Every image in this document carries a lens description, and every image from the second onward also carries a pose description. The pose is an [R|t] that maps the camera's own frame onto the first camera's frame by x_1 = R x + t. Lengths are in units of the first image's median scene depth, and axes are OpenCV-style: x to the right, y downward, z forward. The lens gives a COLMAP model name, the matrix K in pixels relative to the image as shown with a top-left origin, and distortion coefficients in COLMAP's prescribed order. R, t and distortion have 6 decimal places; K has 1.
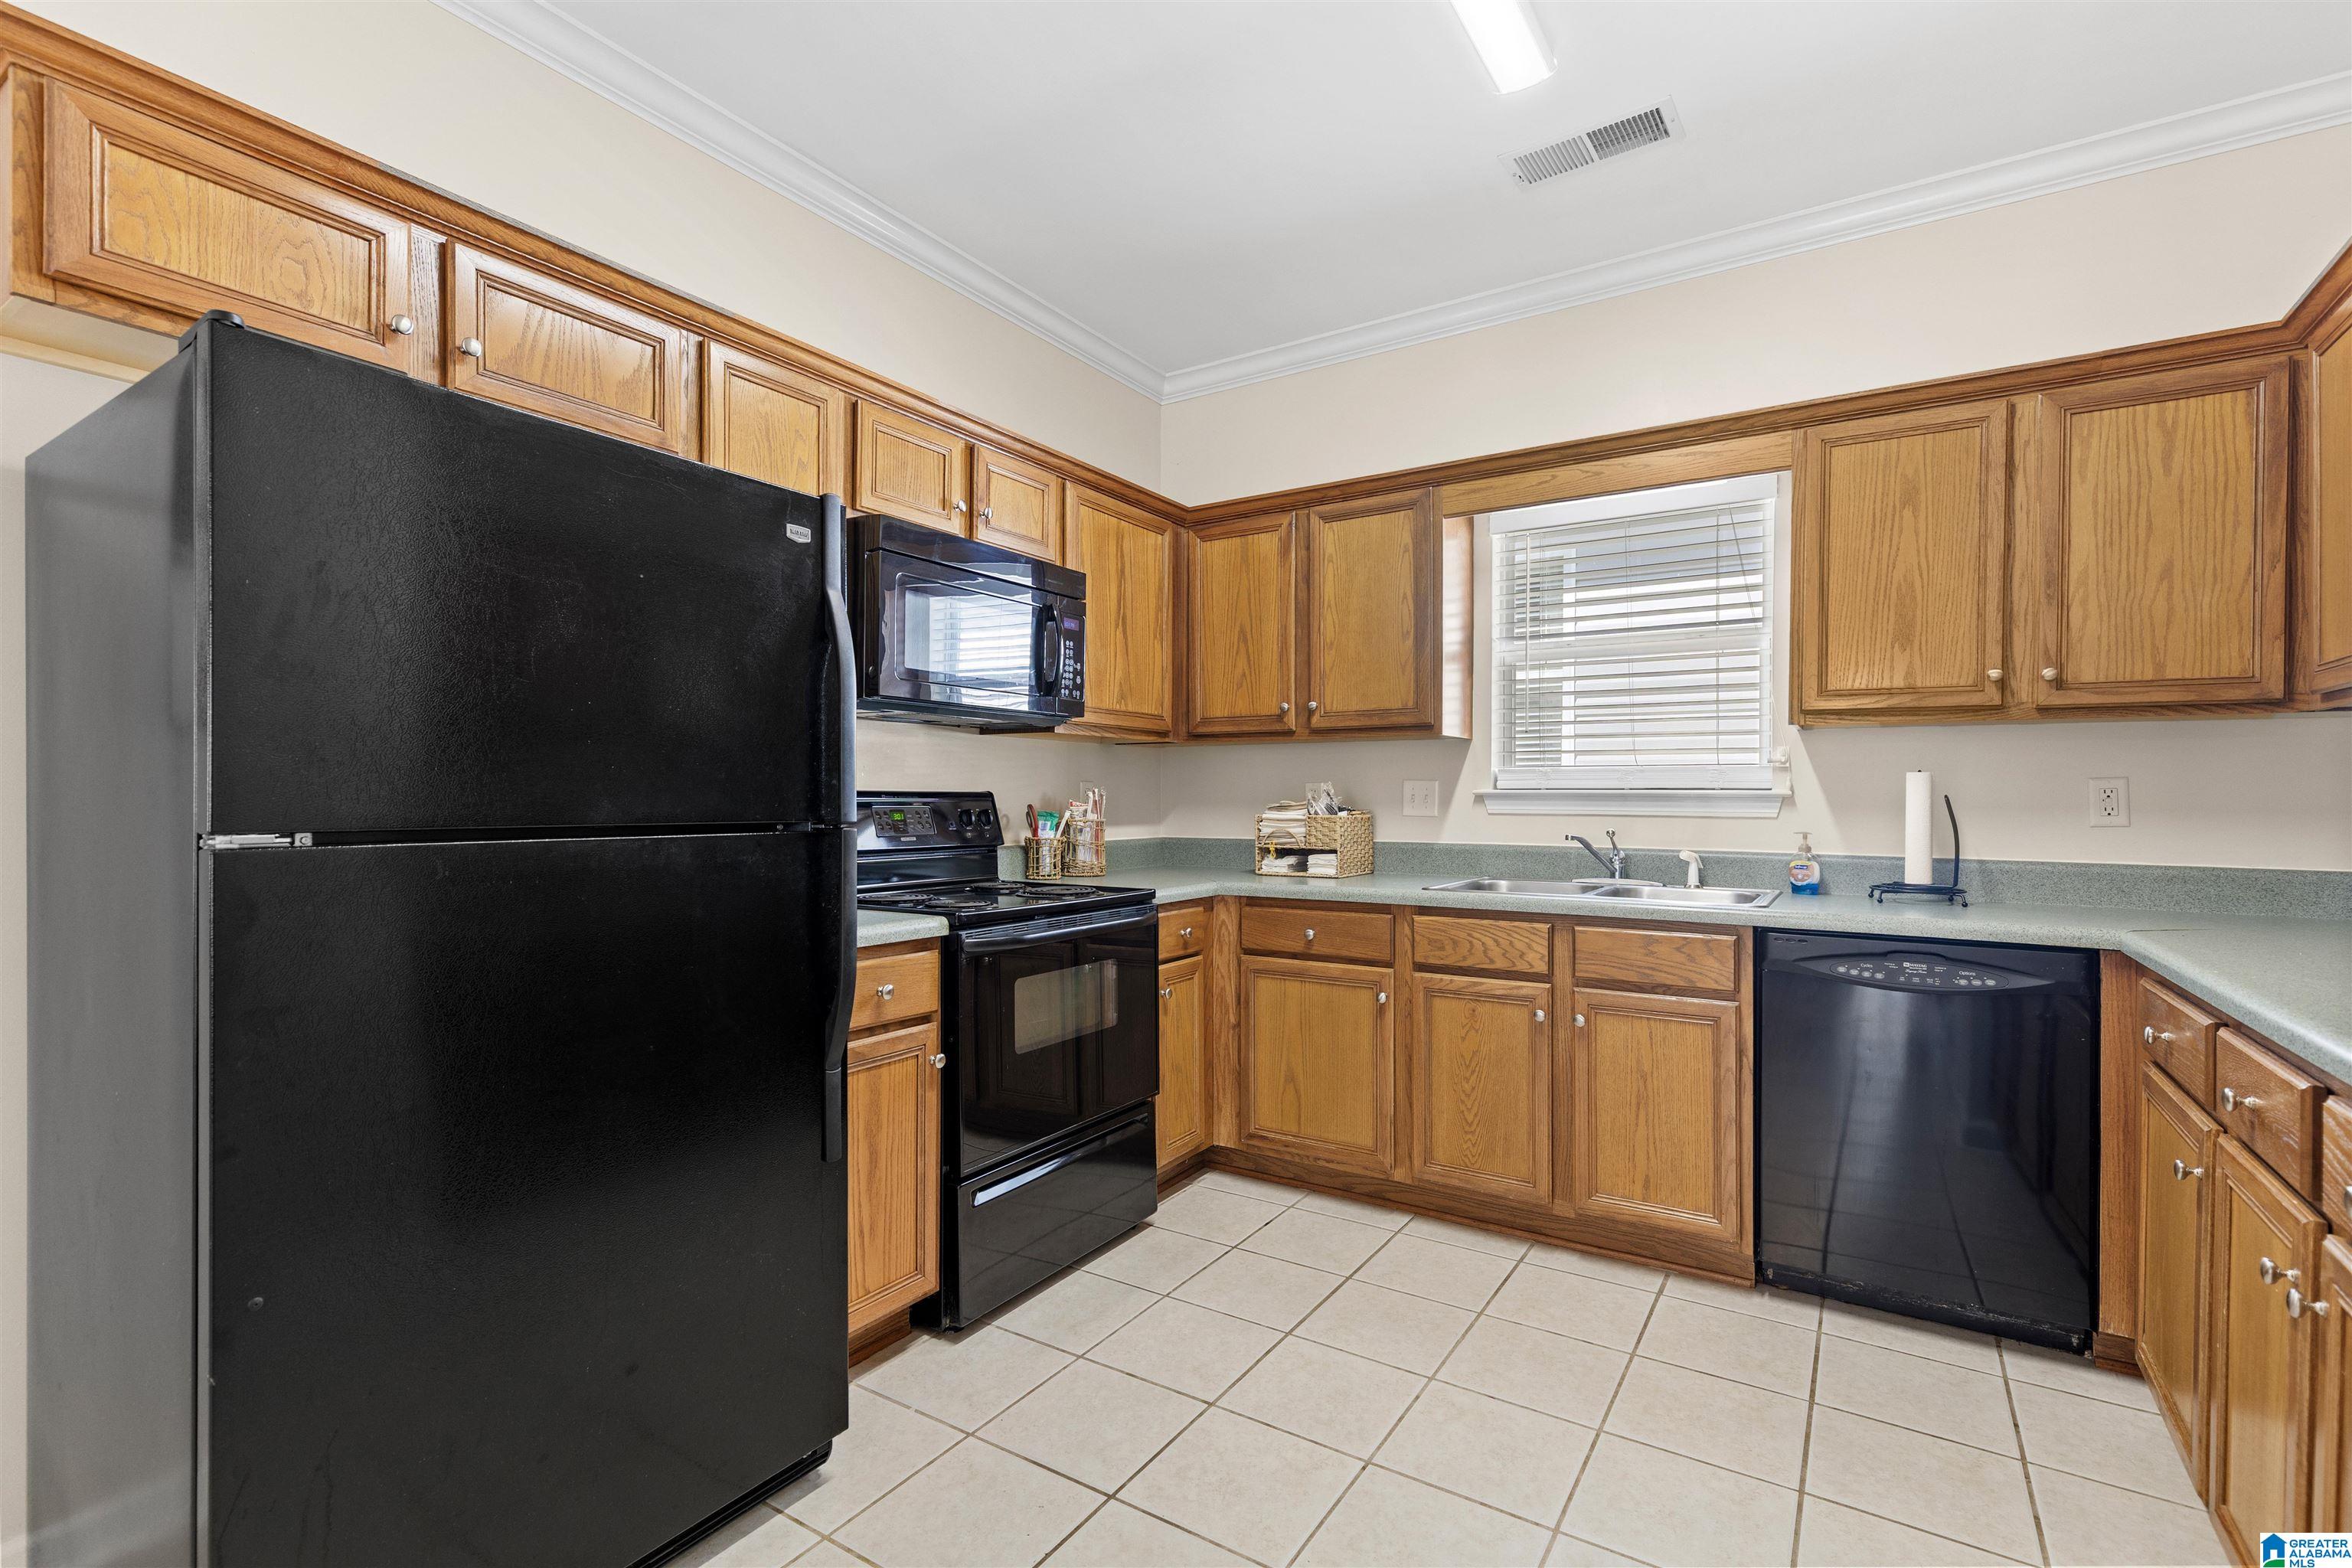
lens RADIAL K [[1070.5, 0, 1172.9], [0, 1070.5, 796.1], [0, 0, 1]] dist [0.011578, -0.002521]
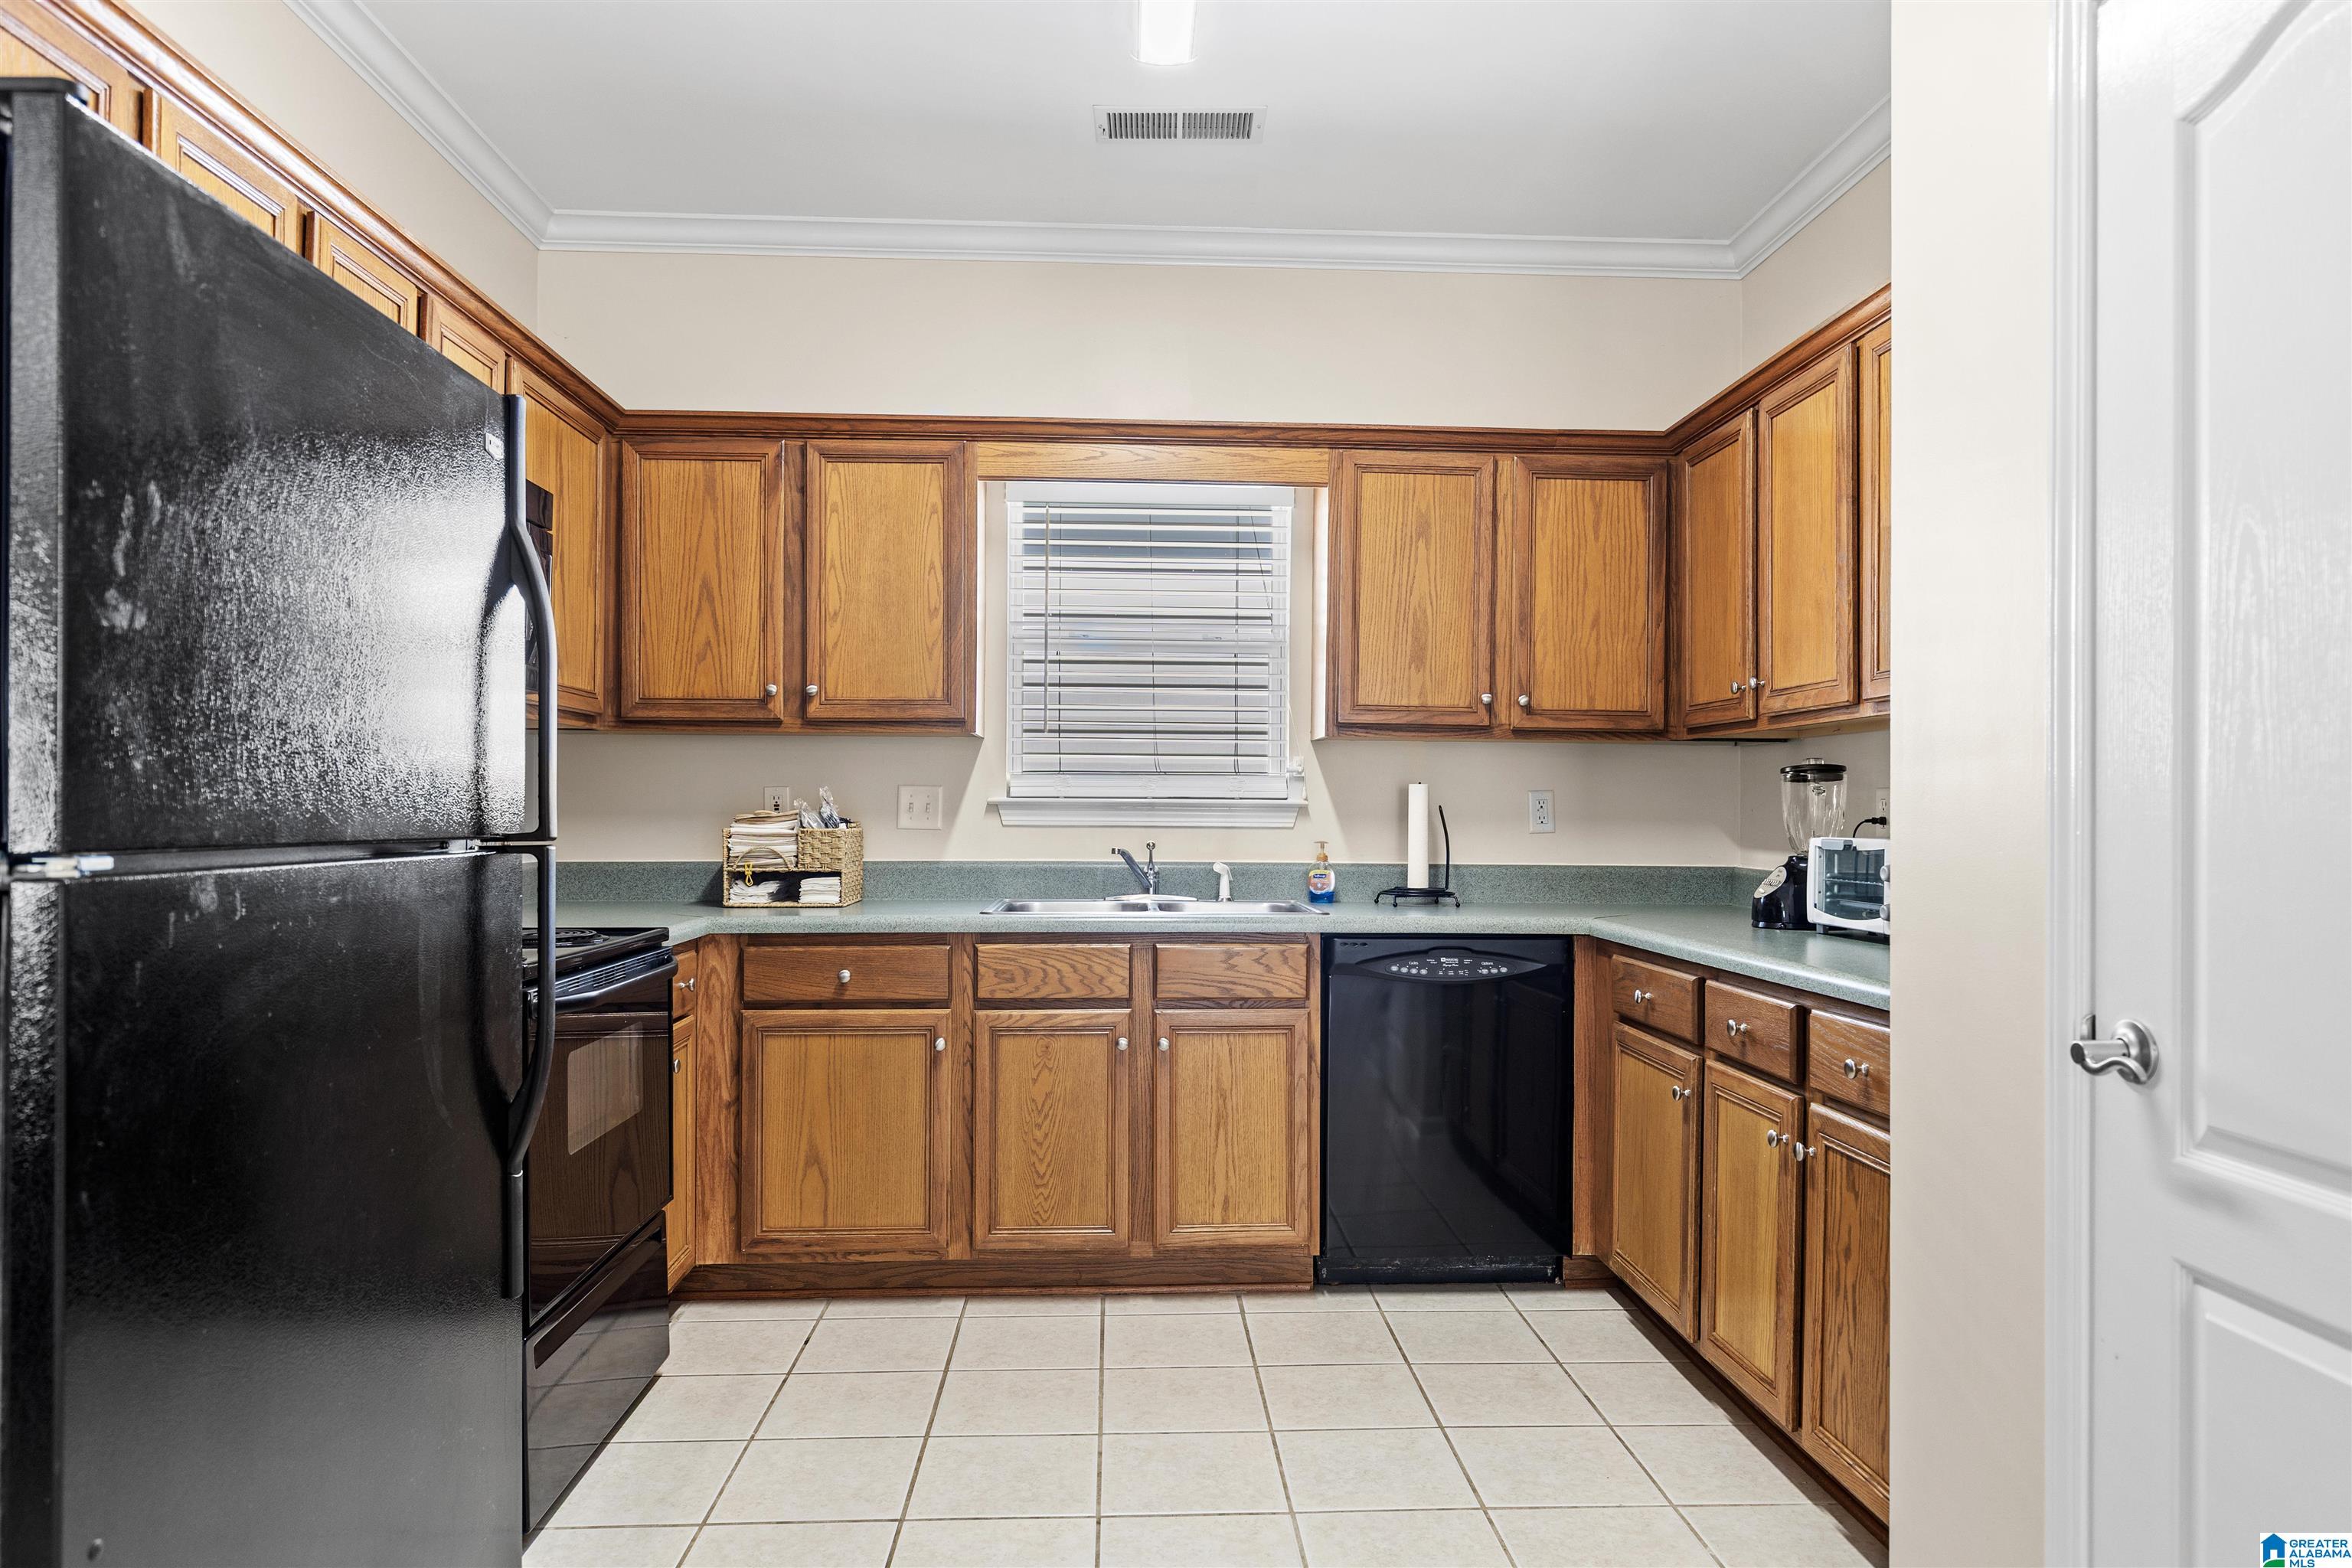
lens RADIAL K [[1500.8, 0, 1178.0], [0, 1500.8, 794.4], [0, 0, 1]] dist [0.010752, -0.000006]
pose [[0.809948, 0.007354, 0.586455, -0.376862], [-0.003311, 0.999963, -0.007968, 0.000702], [-0.586492, 0.004512, 0.809942, -0.072887]]
